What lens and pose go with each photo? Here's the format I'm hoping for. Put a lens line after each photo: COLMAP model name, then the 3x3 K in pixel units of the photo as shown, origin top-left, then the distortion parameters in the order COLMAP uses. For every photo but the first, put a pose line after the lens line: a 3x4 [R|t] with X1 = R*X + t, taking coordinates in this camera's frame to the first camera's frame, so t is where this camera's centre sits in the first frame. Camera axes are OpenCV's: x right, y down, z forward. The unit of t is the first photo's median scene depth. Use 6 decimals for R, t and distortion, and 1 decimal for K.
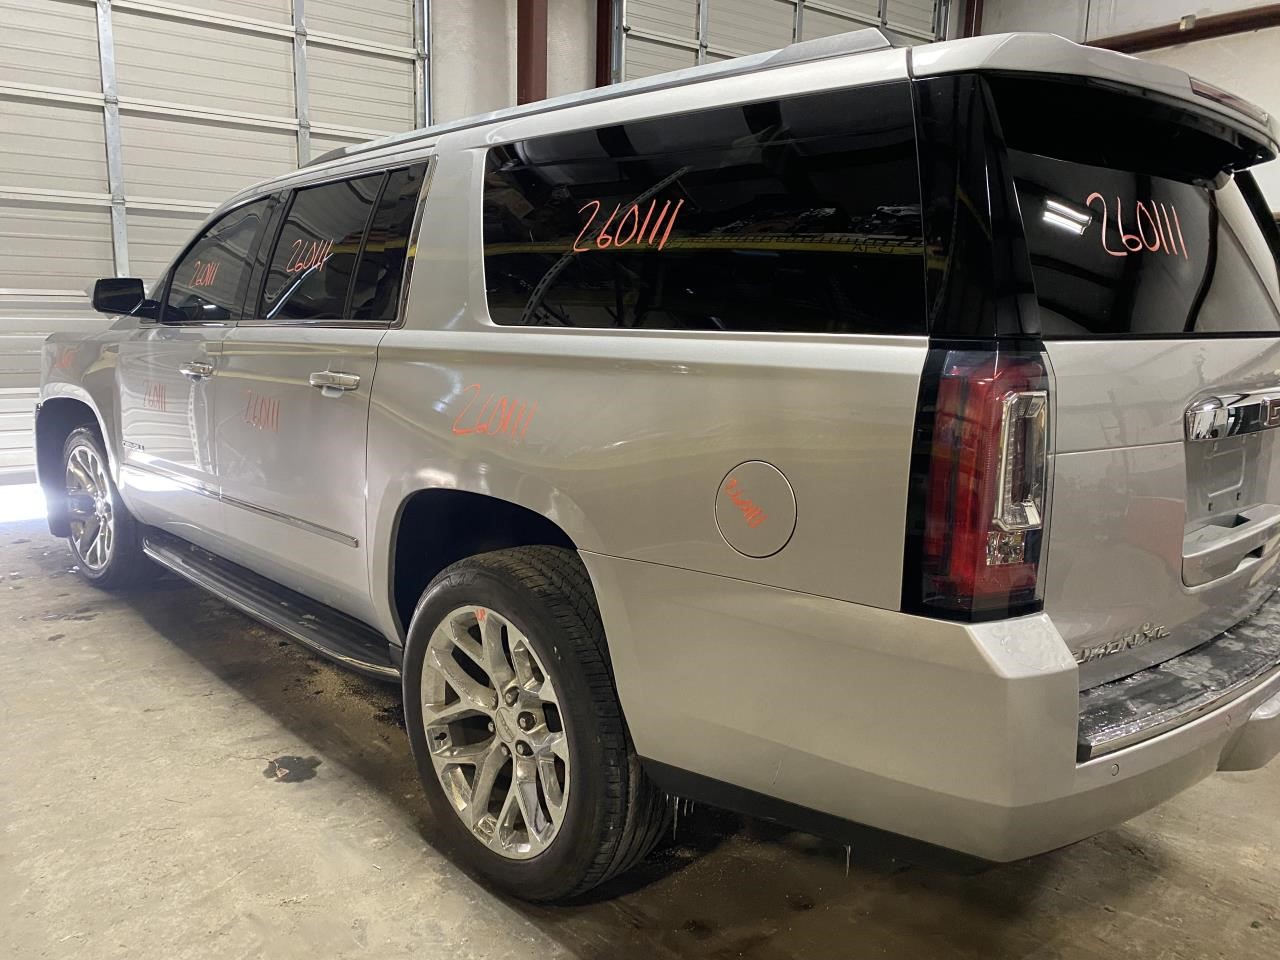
lens RADIAL K [[974.6, 0, 637.3], [0, 974.6, 494.8], [0, 0, 1]] dist [0.010432, 0.005001]
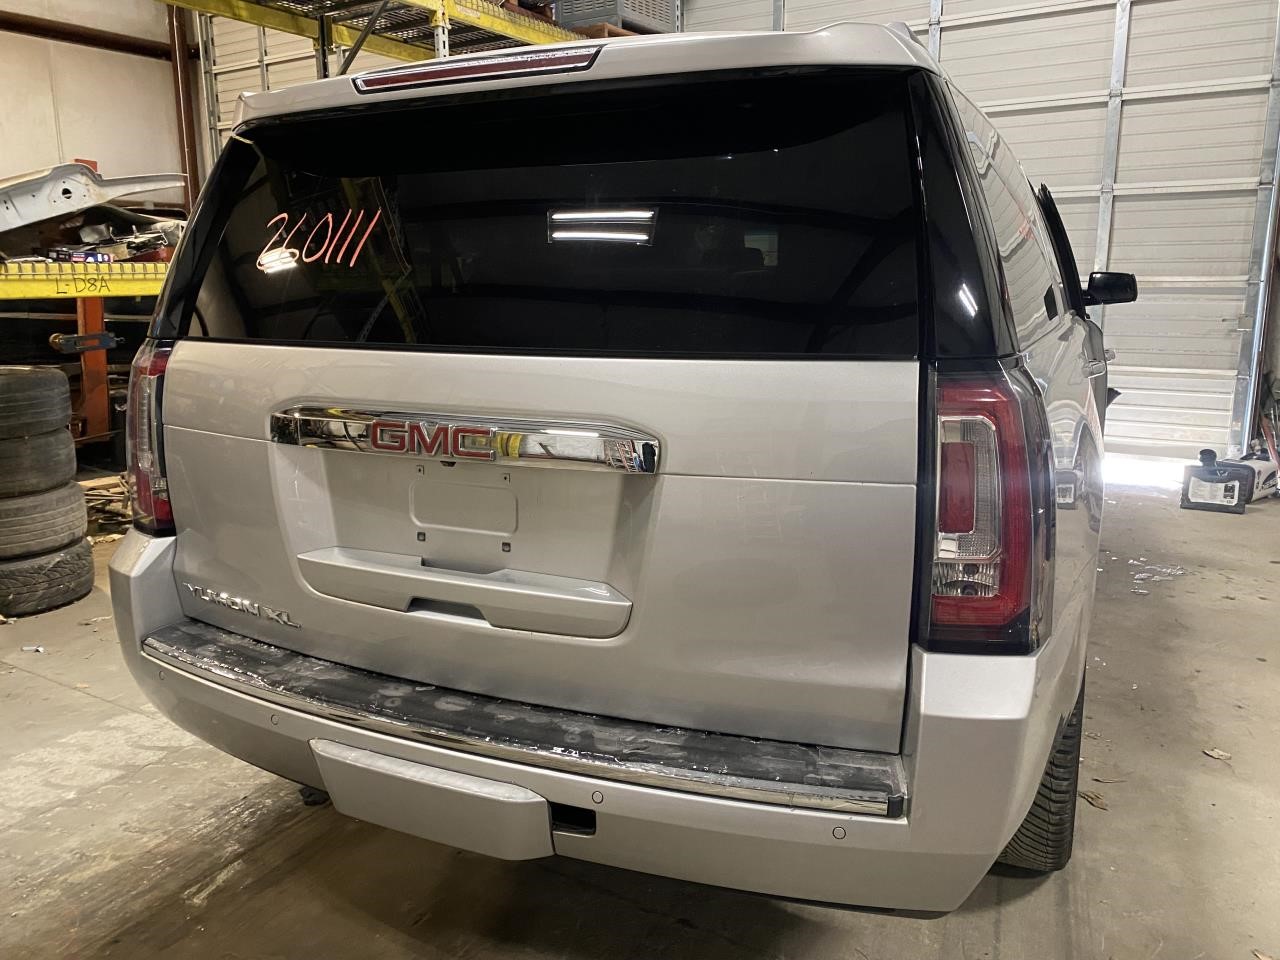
lens RADIAL K [[977.6, 0, 640.0], [0, 977.6, 480.0], [0, 0, 1]] dist [0.024788, -0.006475]
pose [[0.376581, 0.174712, -0.909760, 1.251153], [-0.161517, 0.979396, 0.121227, -0.154324], [0.912195, 0.101290, 0.397040, 0.698629]]
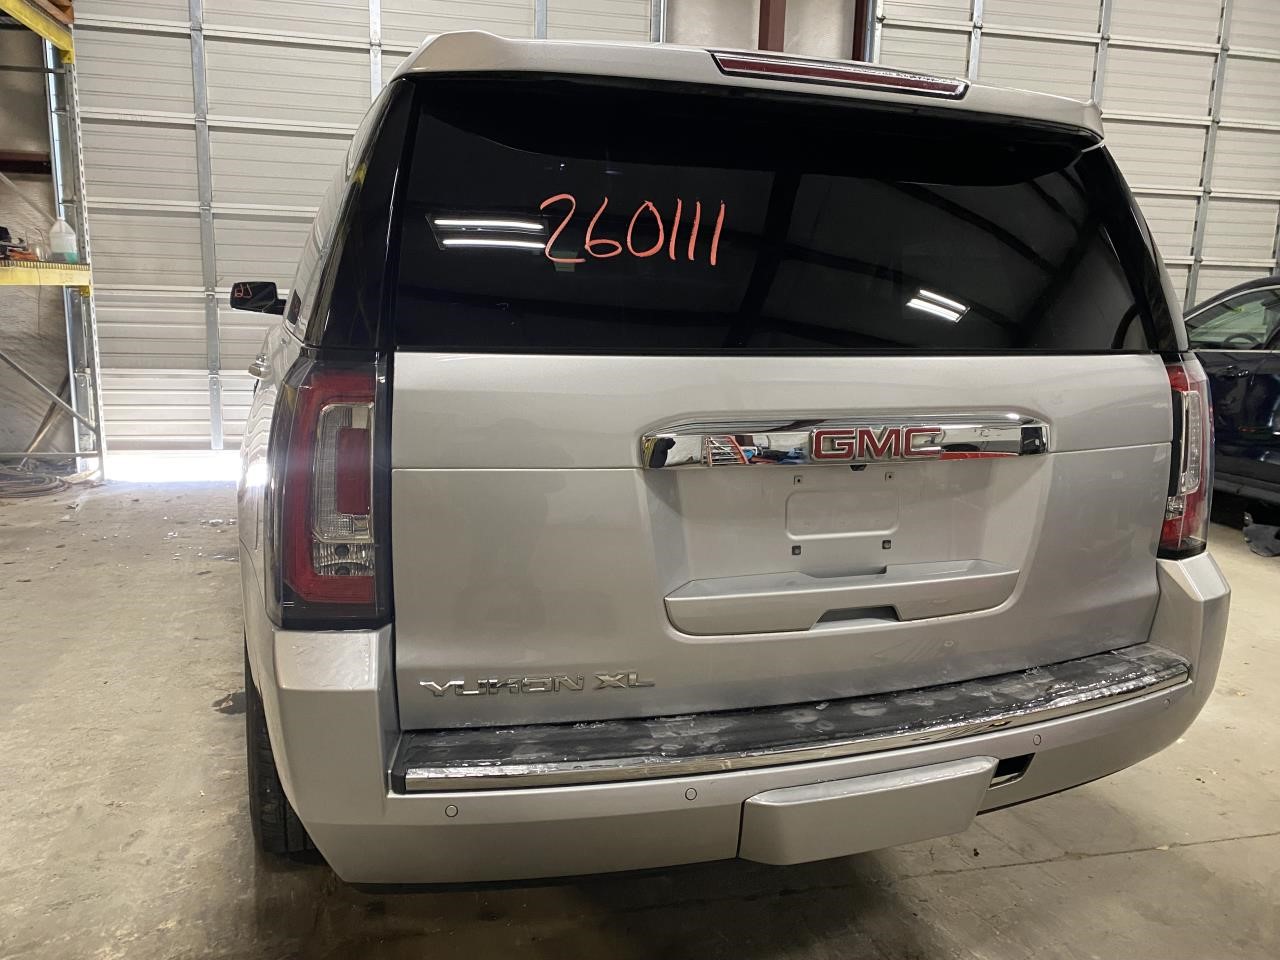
lens RADIAL K [[977.6, 0, 640.0], [0, 977.6, 480.0], [0, 0, 1]] dist [0.024788, -0.006475]
pose [[0.916722, 0.078863, -0.391664, 0.672337], [-0.084744, 0.996400, 0.002278, -0.034740], [0.390434, 0.031103, 0.920106, 0.132503]]
